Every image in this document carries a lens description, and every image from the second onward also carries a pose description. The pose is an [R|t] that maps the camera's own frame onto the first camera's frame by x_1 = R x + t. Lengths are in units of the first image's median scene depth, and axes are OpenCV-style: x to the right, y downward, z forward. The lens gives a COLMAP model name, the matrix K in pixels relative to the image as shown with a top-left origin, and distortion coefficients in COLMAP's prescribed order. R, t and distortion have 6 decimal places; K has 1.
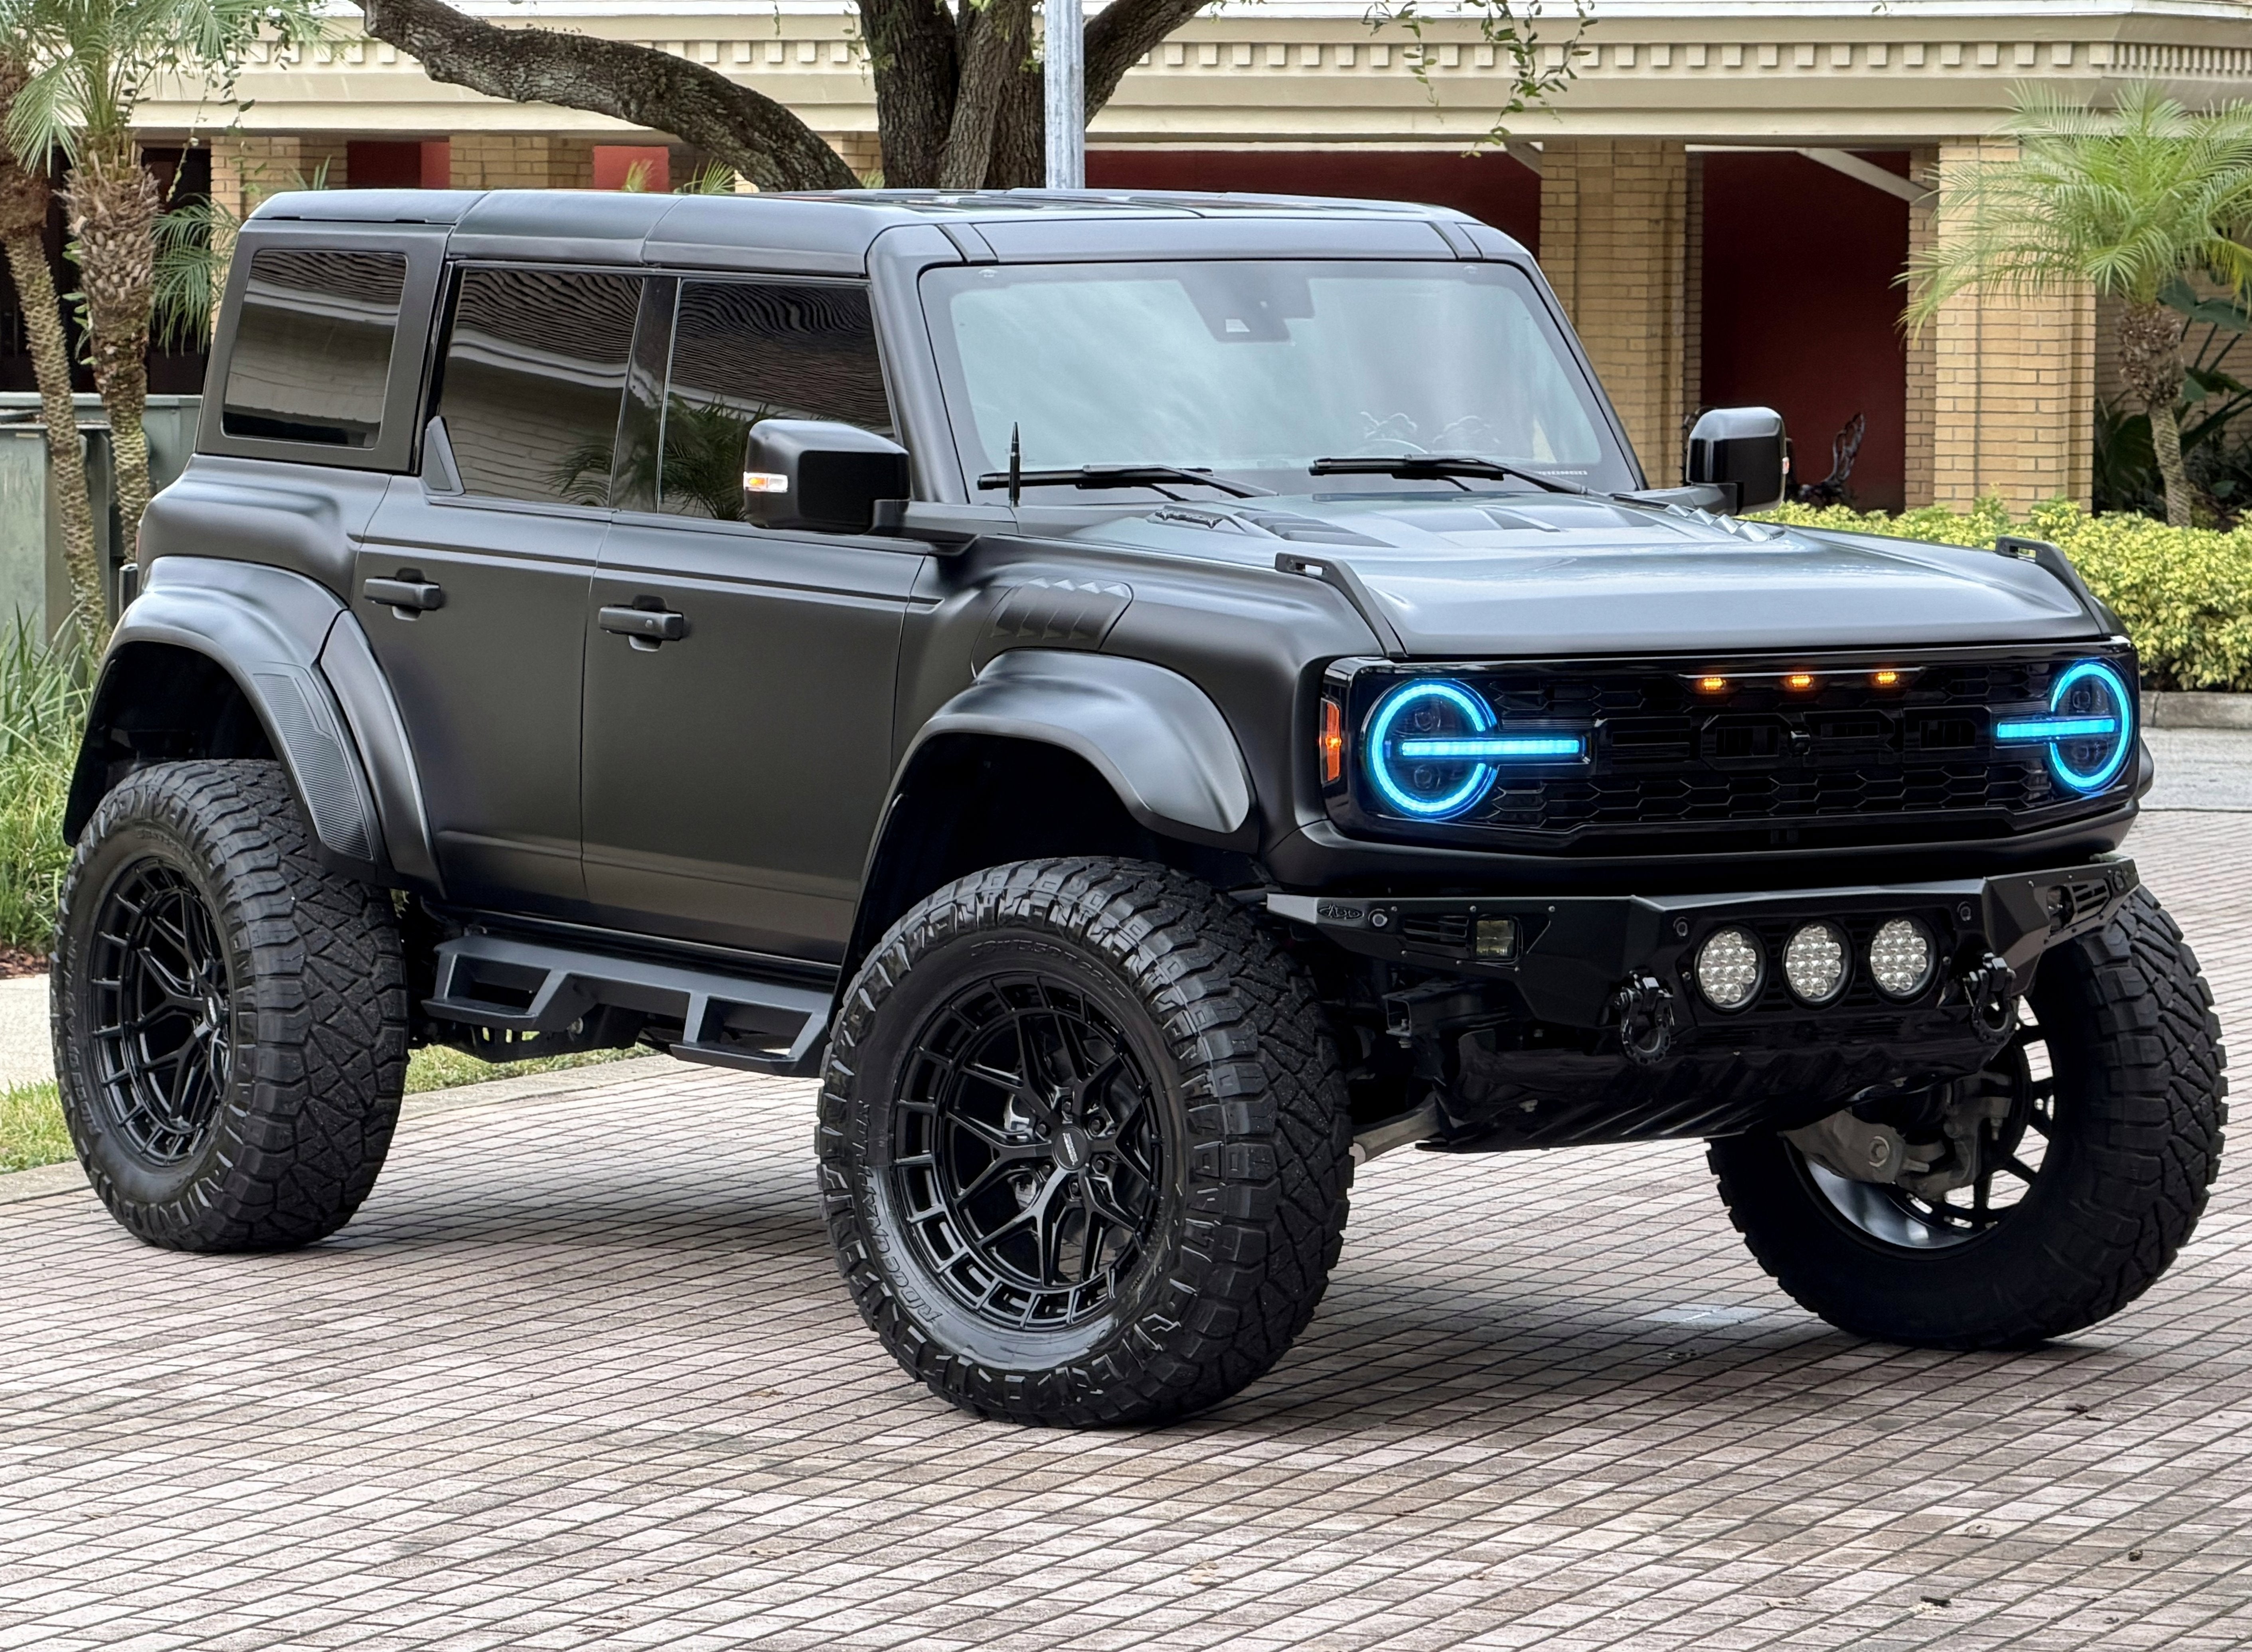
lens RADIAL K [[6164.6, 0, 1096.2], [0, 6164.6, 792.4], [0, 0, 1]] dist [0.071766, -0.517234]
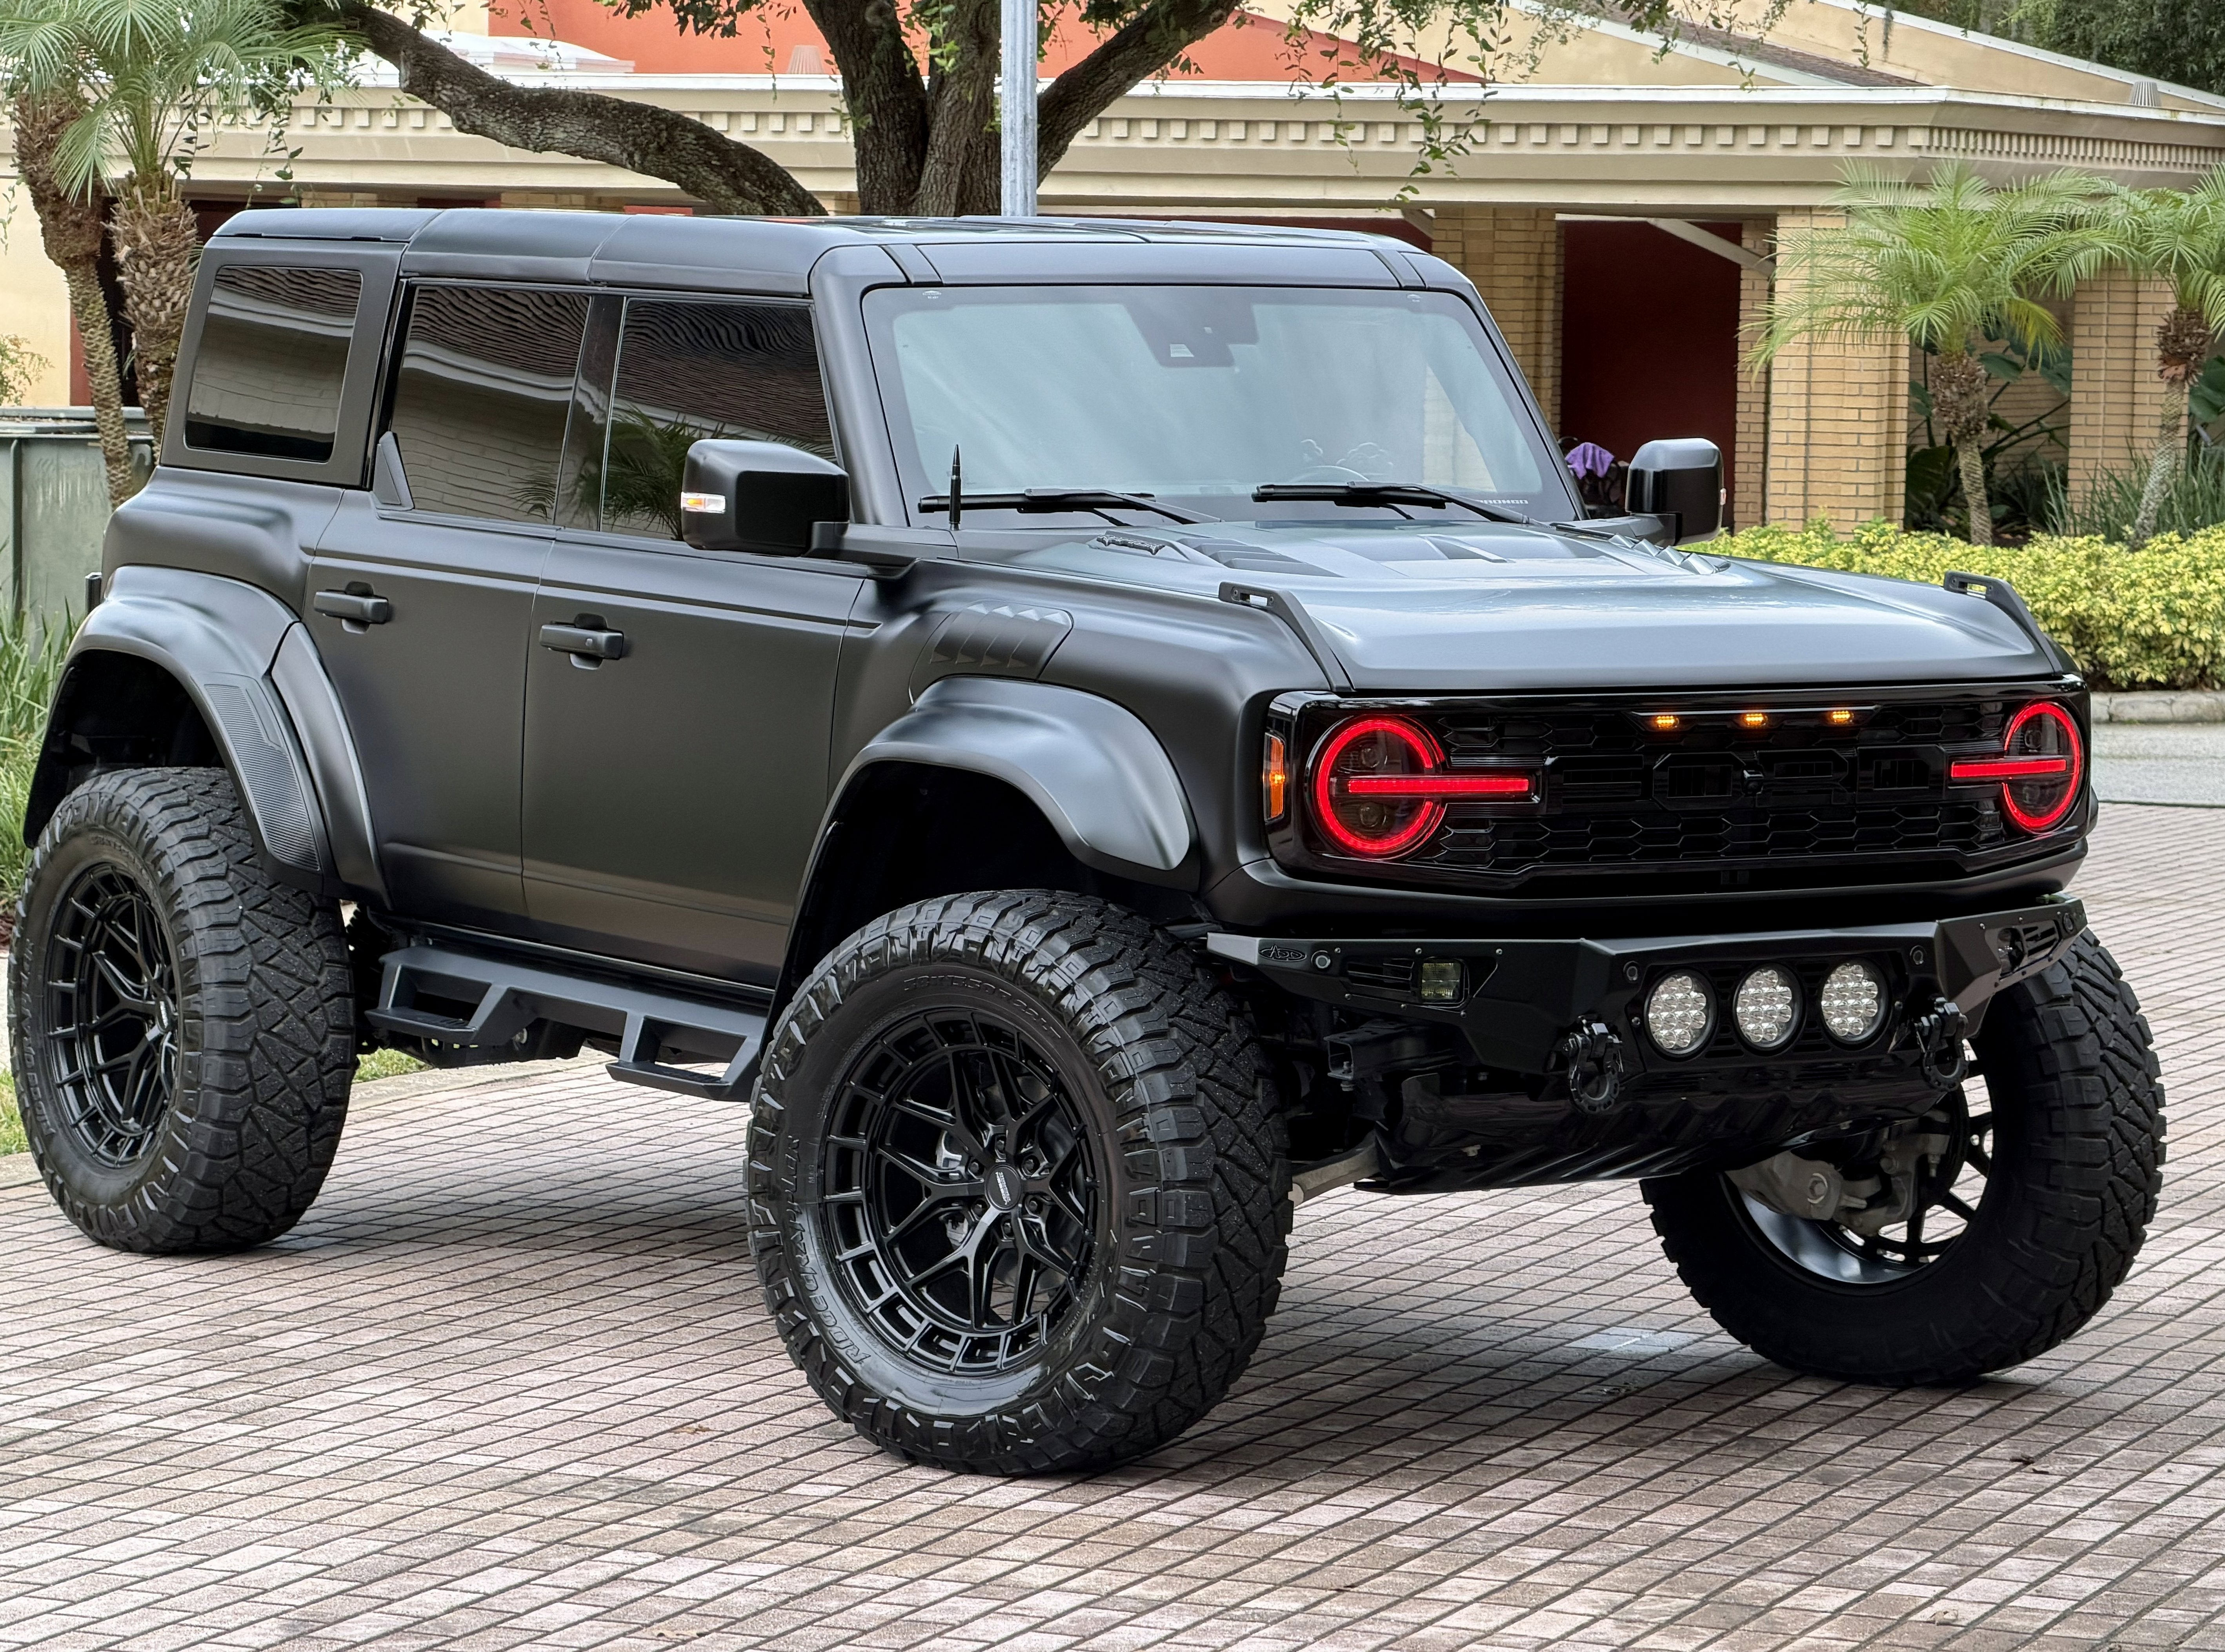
lens RADIAL K [[4825.7, 0, 1116.1], [0, 4825.7, 794.7], [0, 0, 1]] dist [0.074418, -0.086392]
pose [[0.999851, 0.010842, 0.013445, 0.002639], [-0.011012, 0.999860, 0.012607, -0.013935], [-0.013306, -0.012753, 0.999830, 0.223017]]
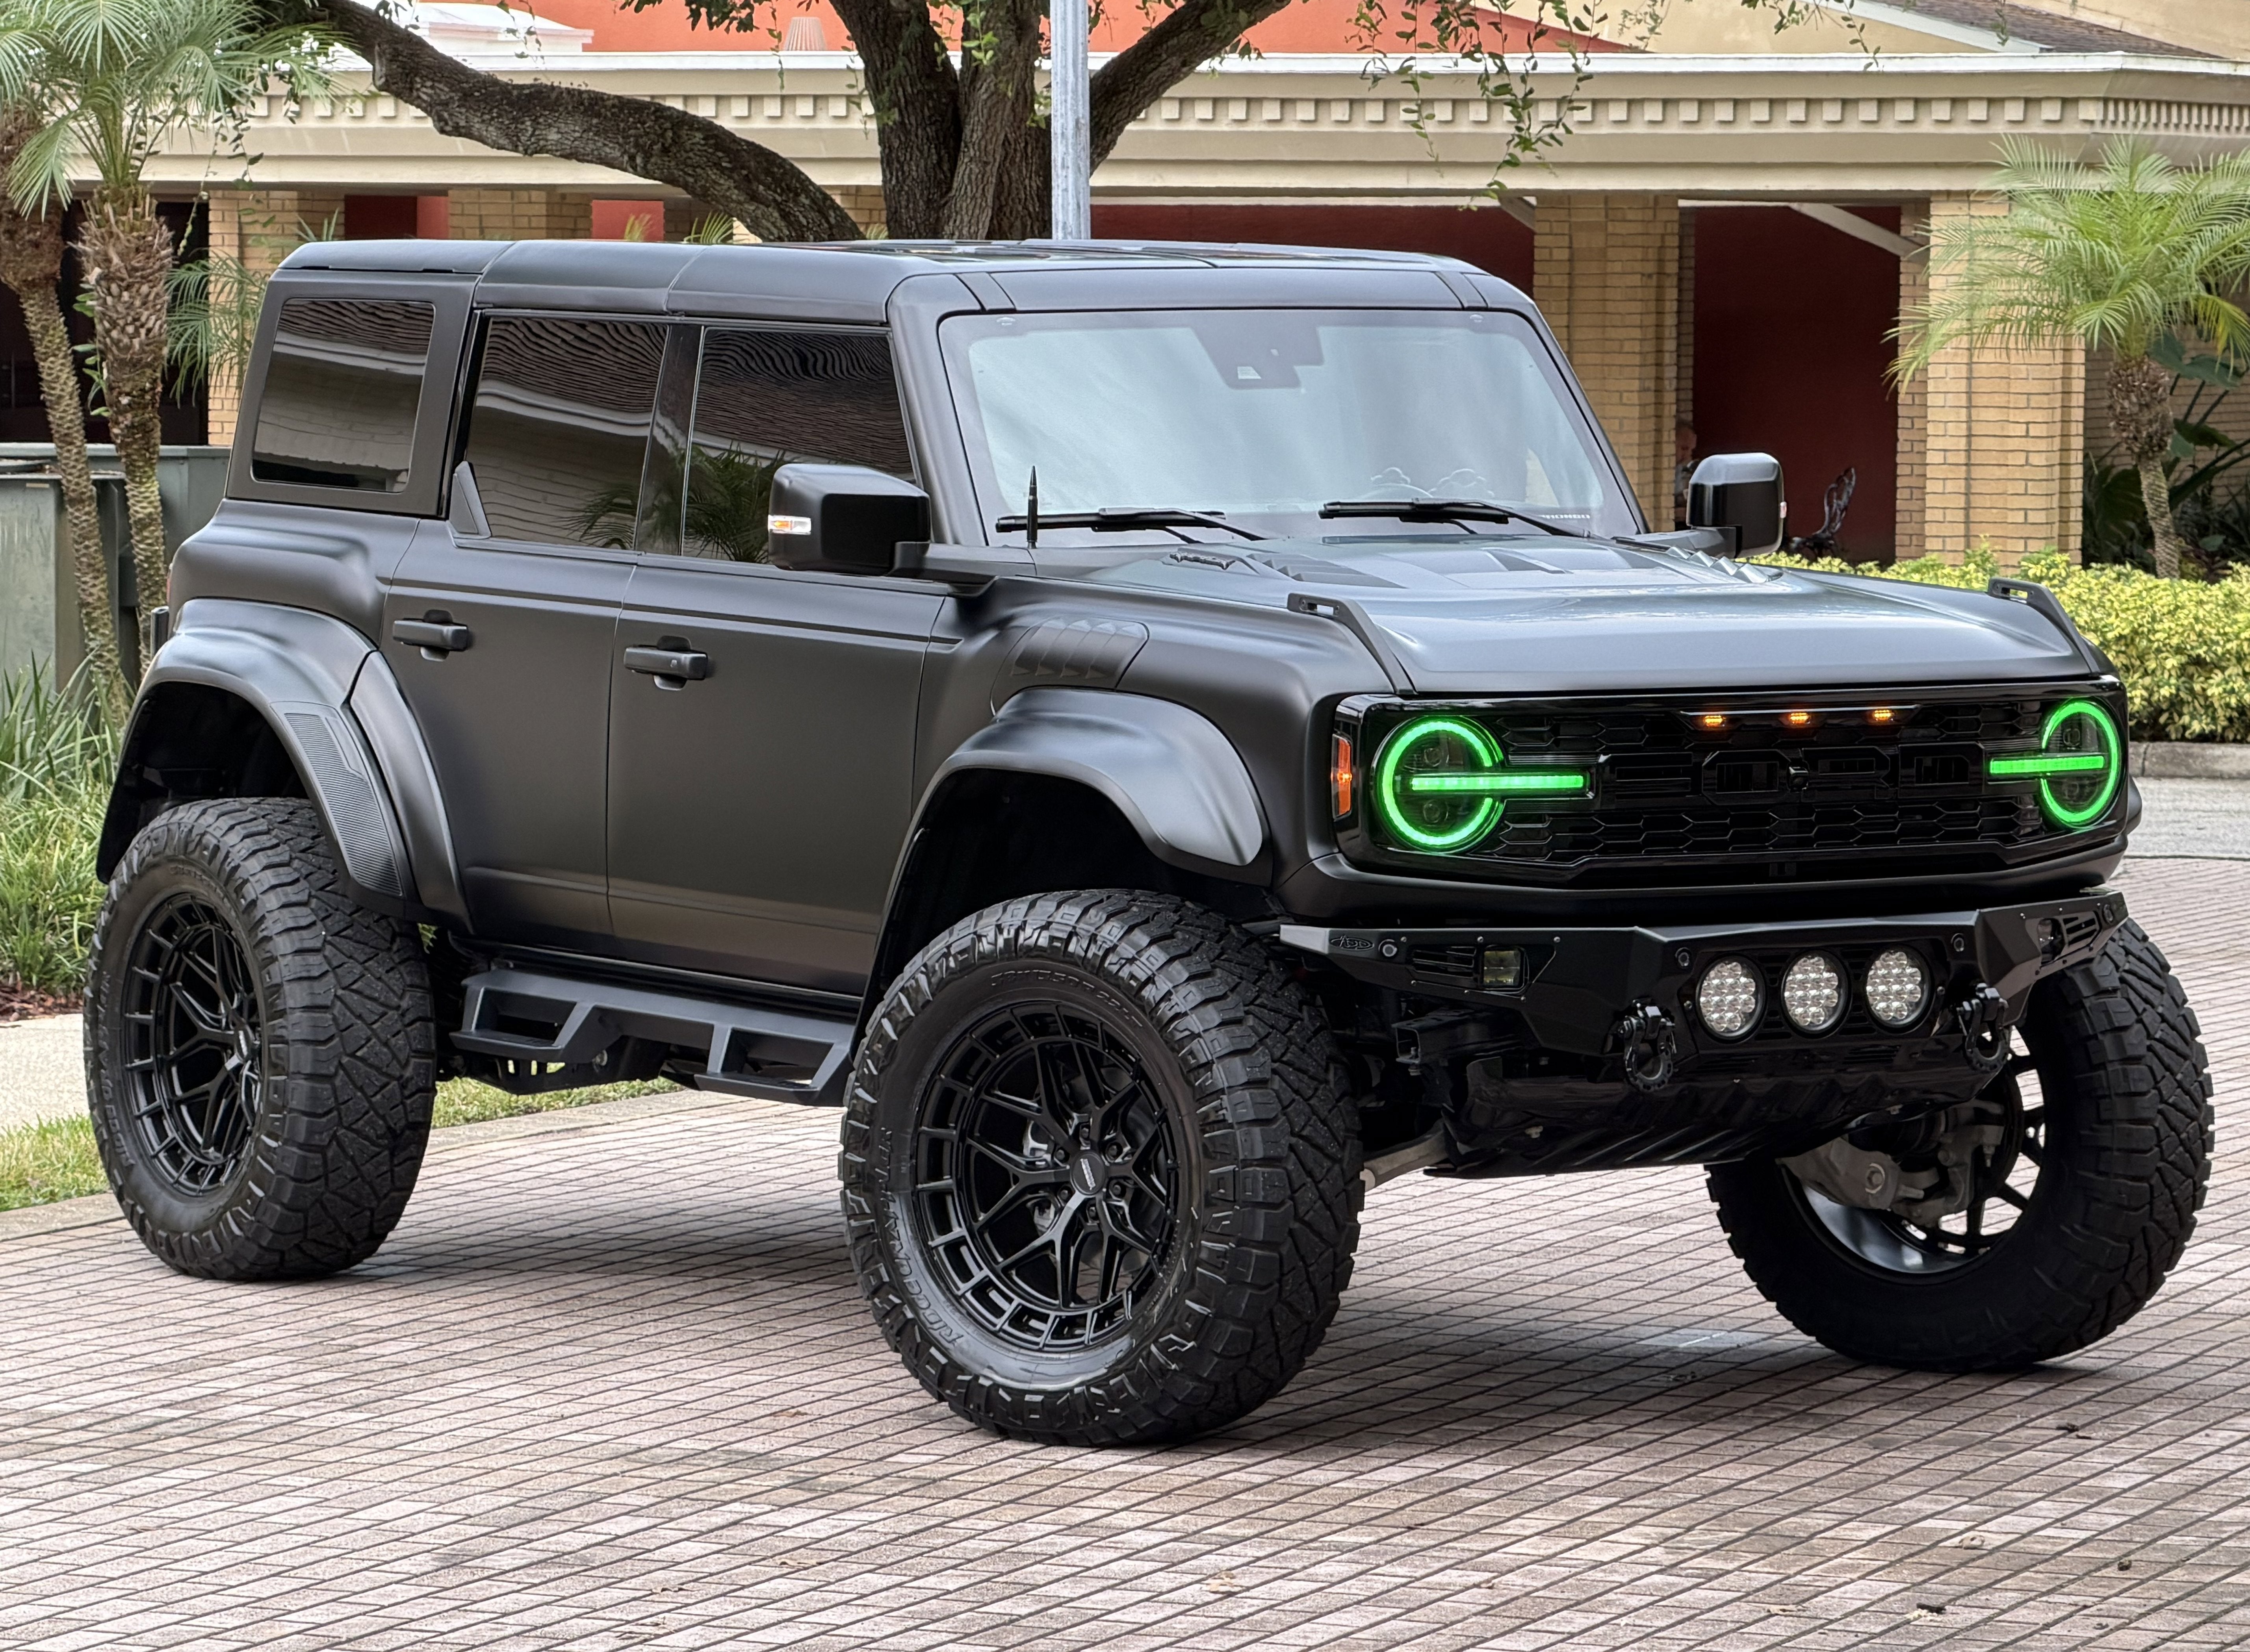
lens RADIAL K [[6203.2, 0, 1125.0], [0, 6203.2, 826.0], [0, 0, 1]] dist [0.061970, -0.493134]
pose [[0.999974, 0.000125, 0.007151, -0.005192], [-0.000096, 0.999991, -0.004141, 0.003916], [-0.007151, 0.004140, 0.999966, -0.031236]]
